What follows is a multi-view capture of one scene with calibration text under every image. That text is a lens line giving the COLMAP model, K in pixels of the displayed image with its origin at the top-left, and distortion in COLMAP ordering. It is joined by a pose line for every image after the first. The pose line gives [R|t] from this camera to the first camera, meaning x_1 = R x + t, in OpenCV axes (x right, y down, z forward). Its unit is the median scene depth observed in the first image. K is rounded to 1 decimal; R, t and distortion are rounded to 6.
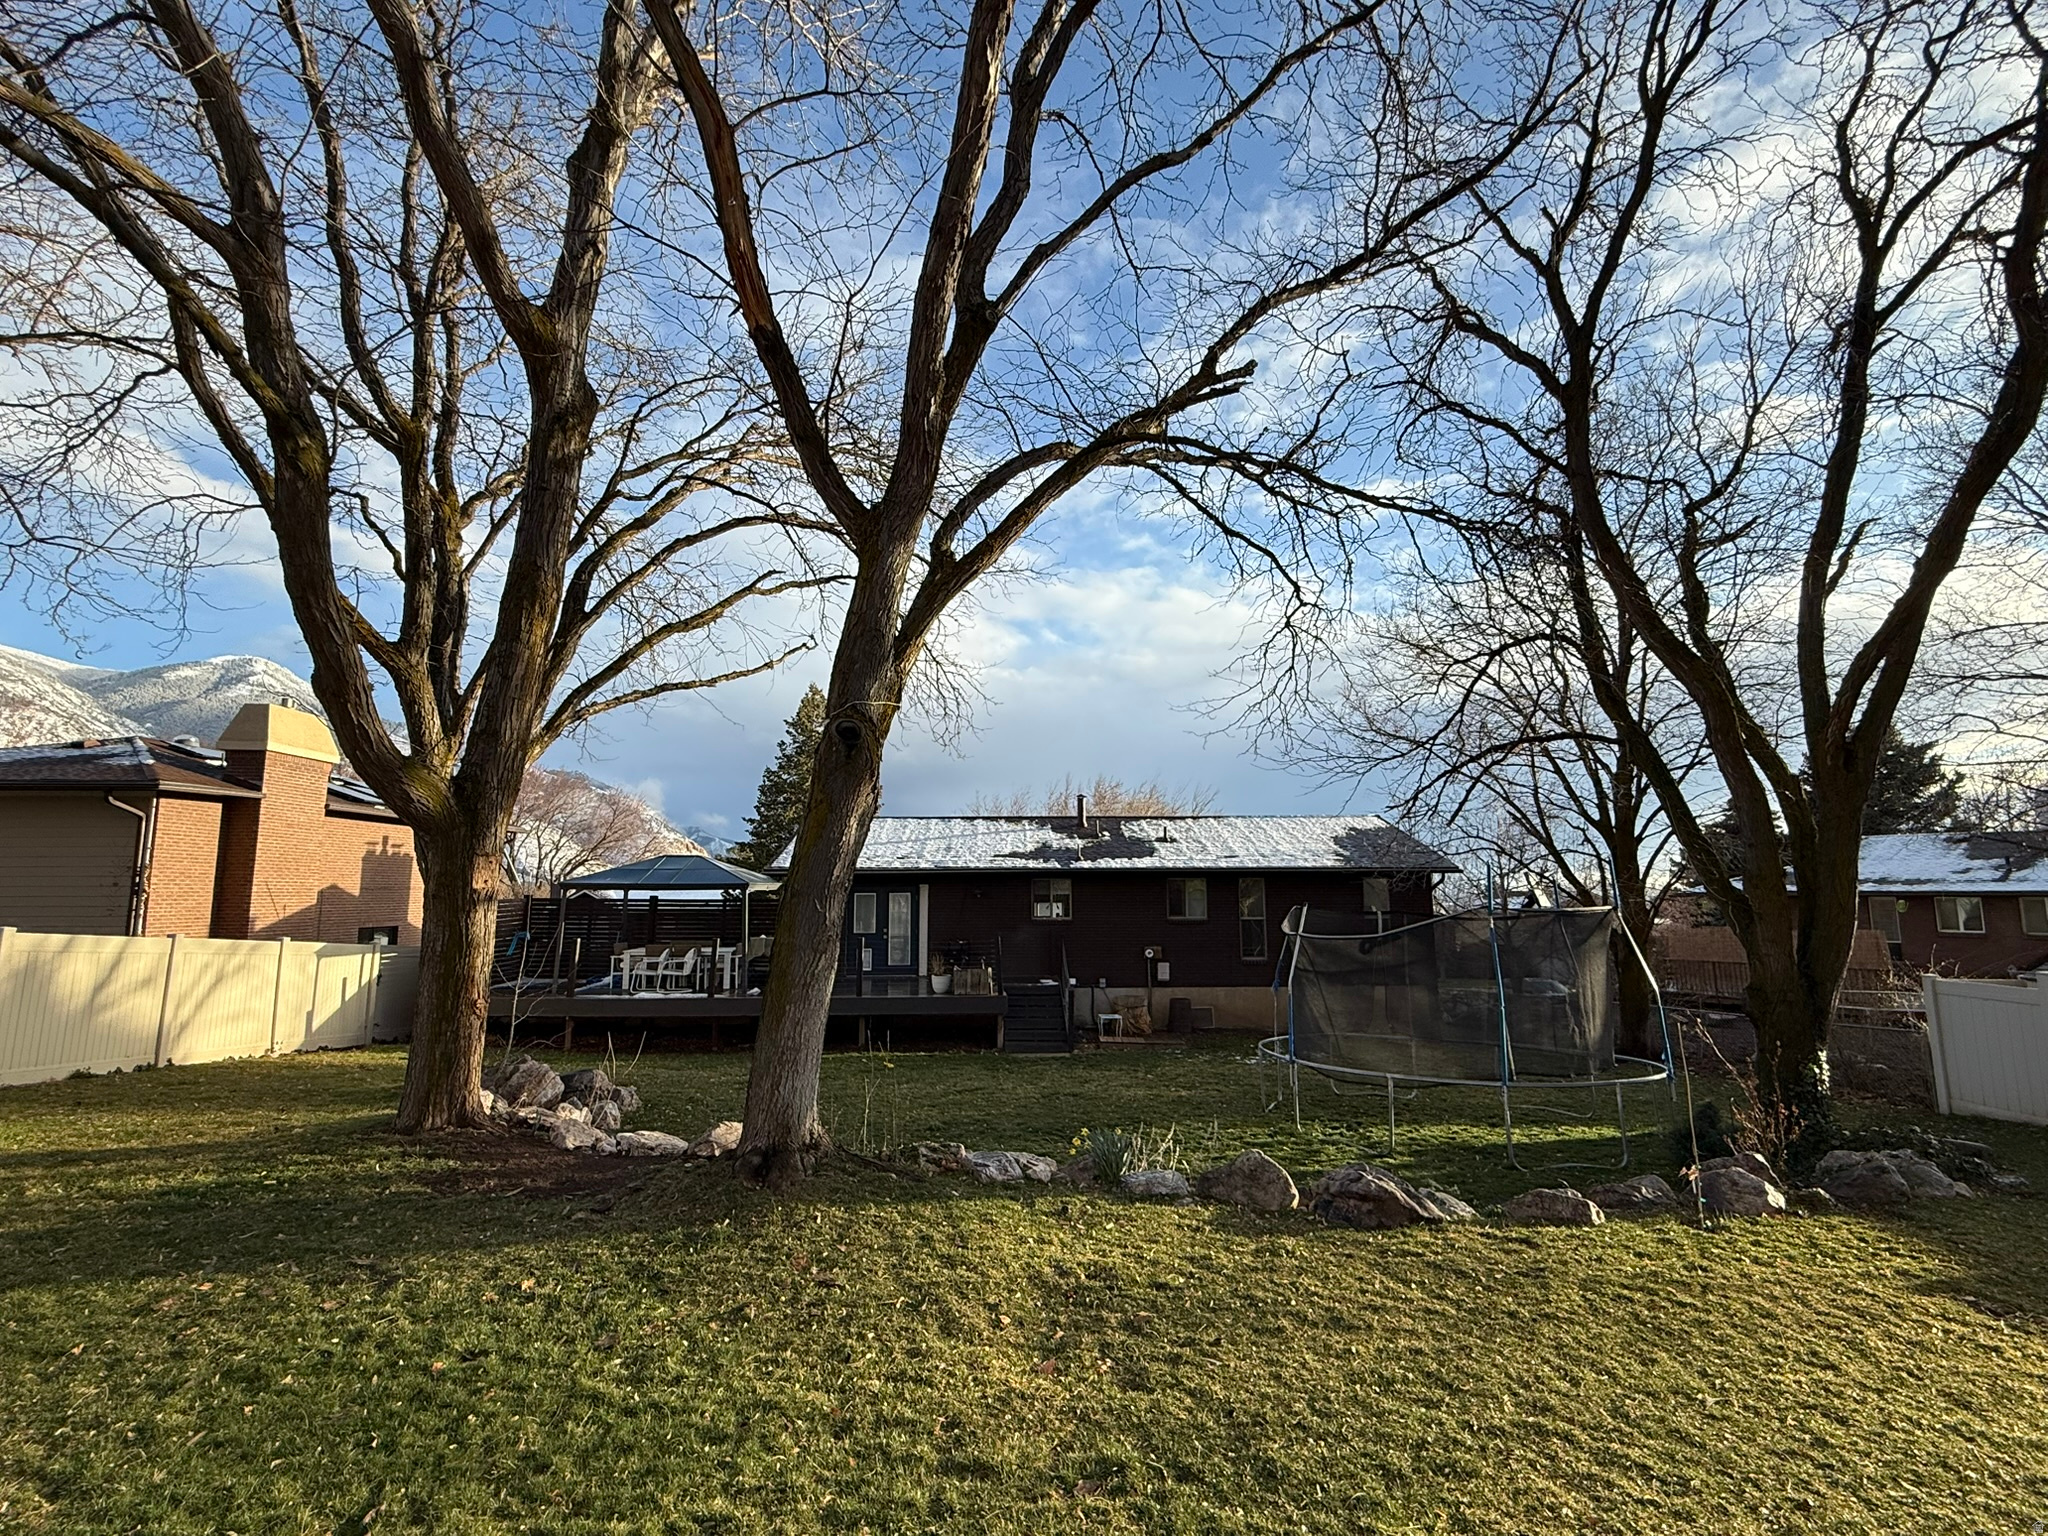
lens RADIAL K [[951.0, 0, 1028.4], [0, 951.0, 769.3], [0, 0, 1]] dist [0.001738, -0.000994]
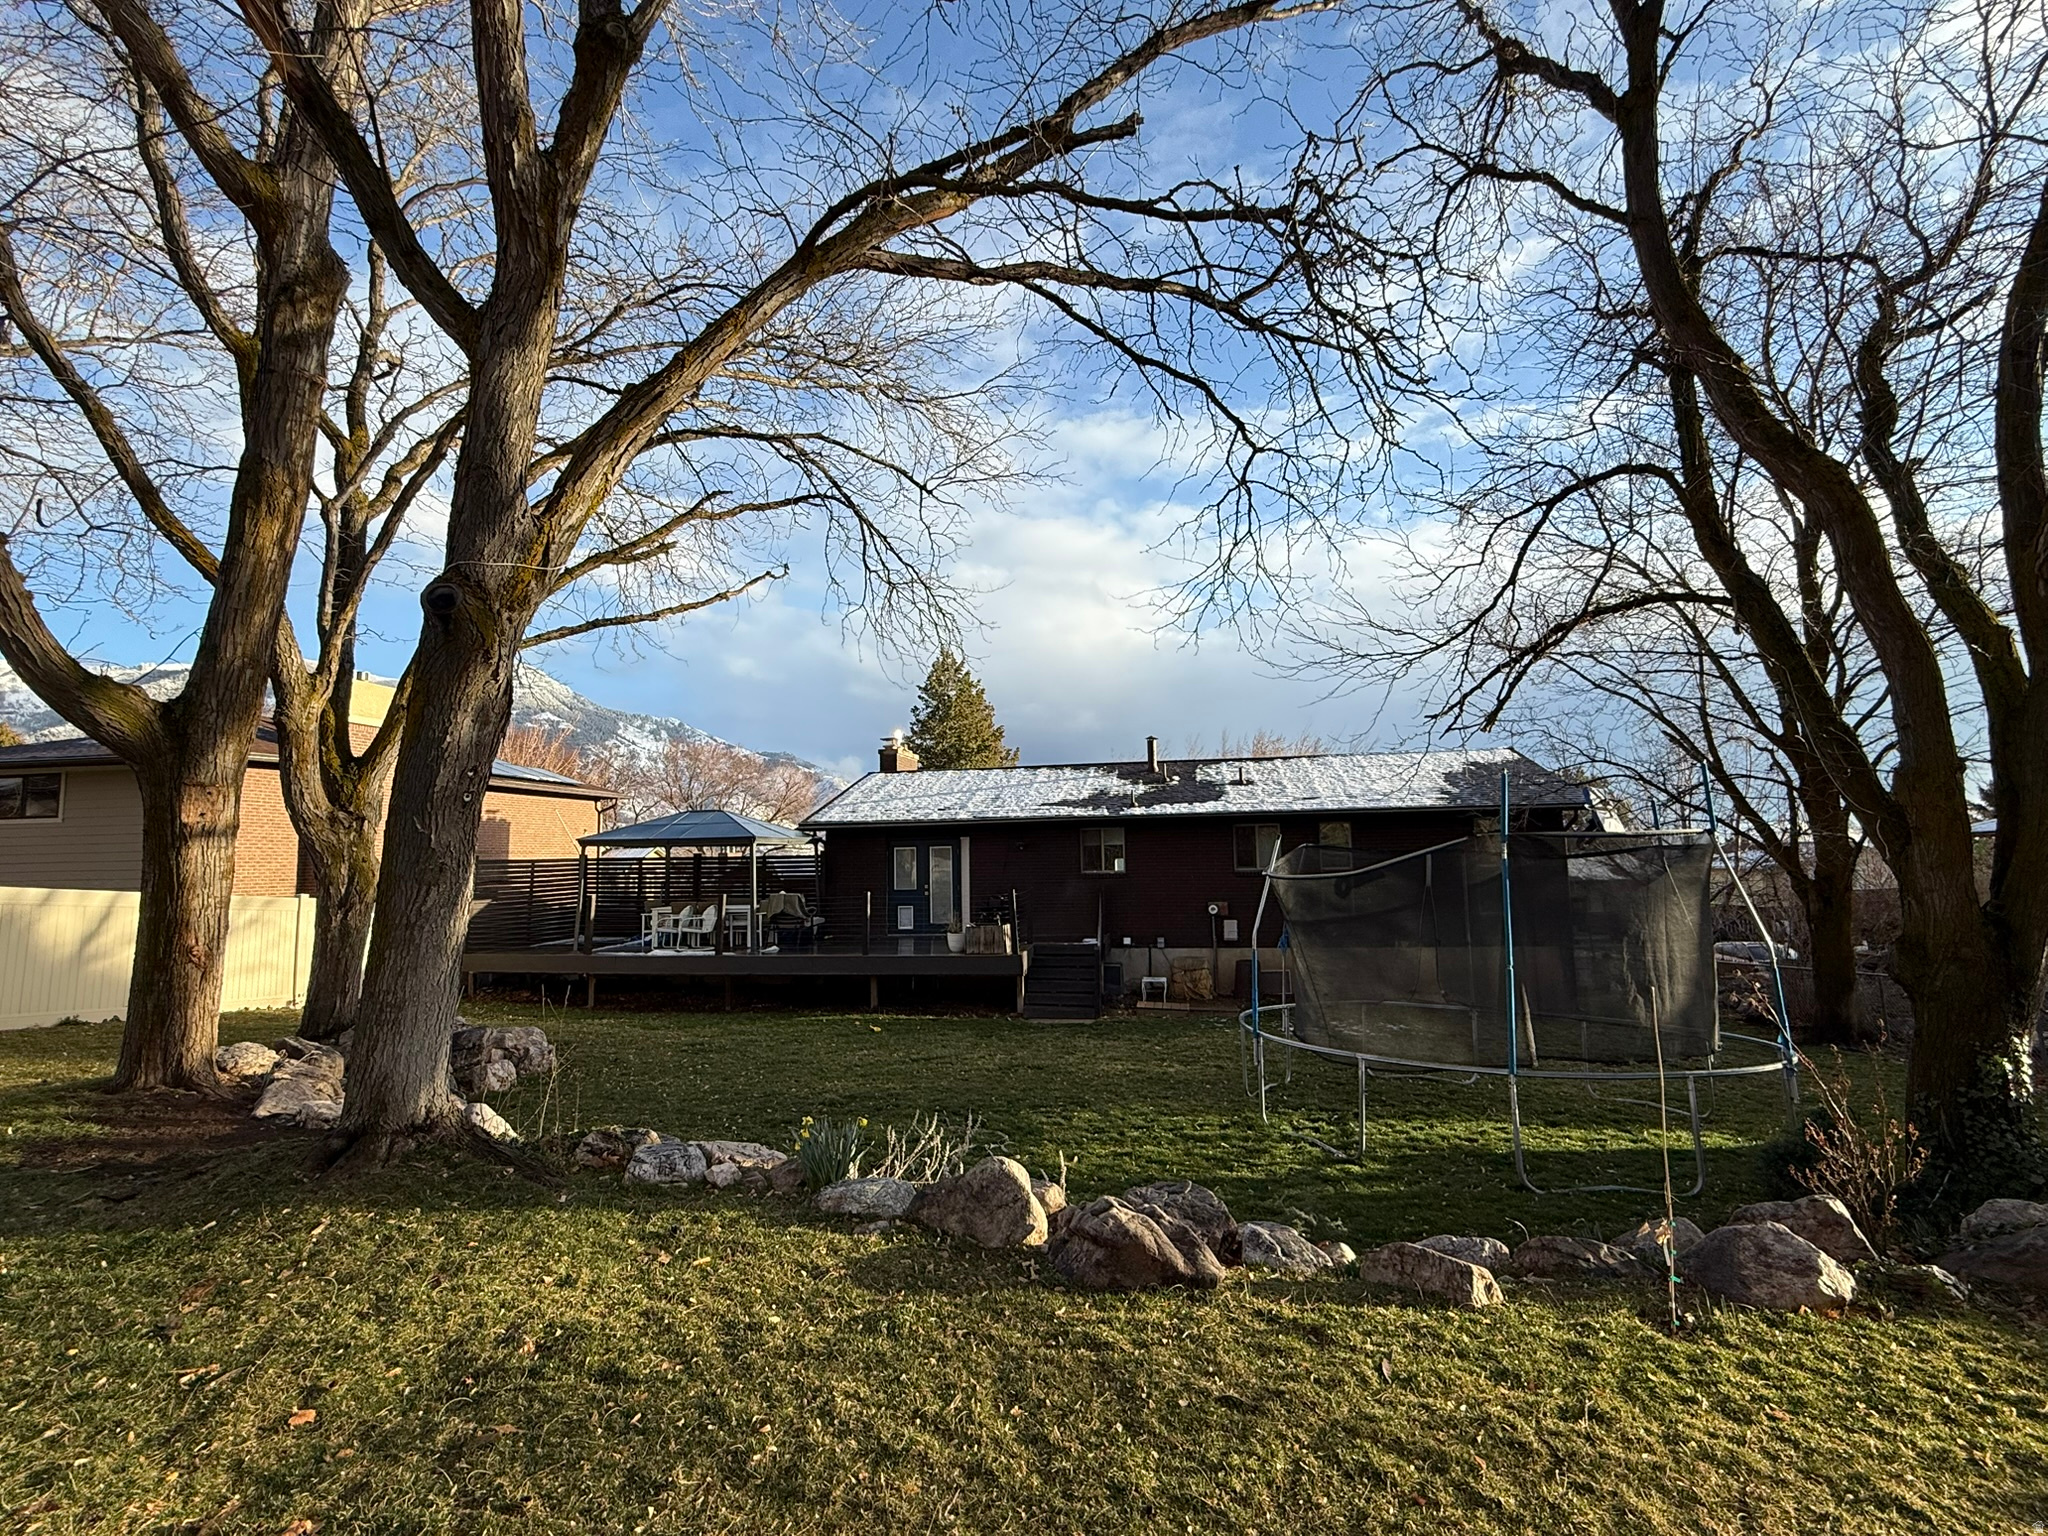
lens RADIAL K [[951.0, 0, 1020.5], [0, 951.0, 769.1], [0, 0, 1]] dist [0.001738, -0.000994]
pose [[0.979106, -0.033940, -0.200497, 0.181015], [0.040735, 0.998724, 0.029862, 0.040491], [0.199228, -0.037406, 0.979239, 0.142870]]
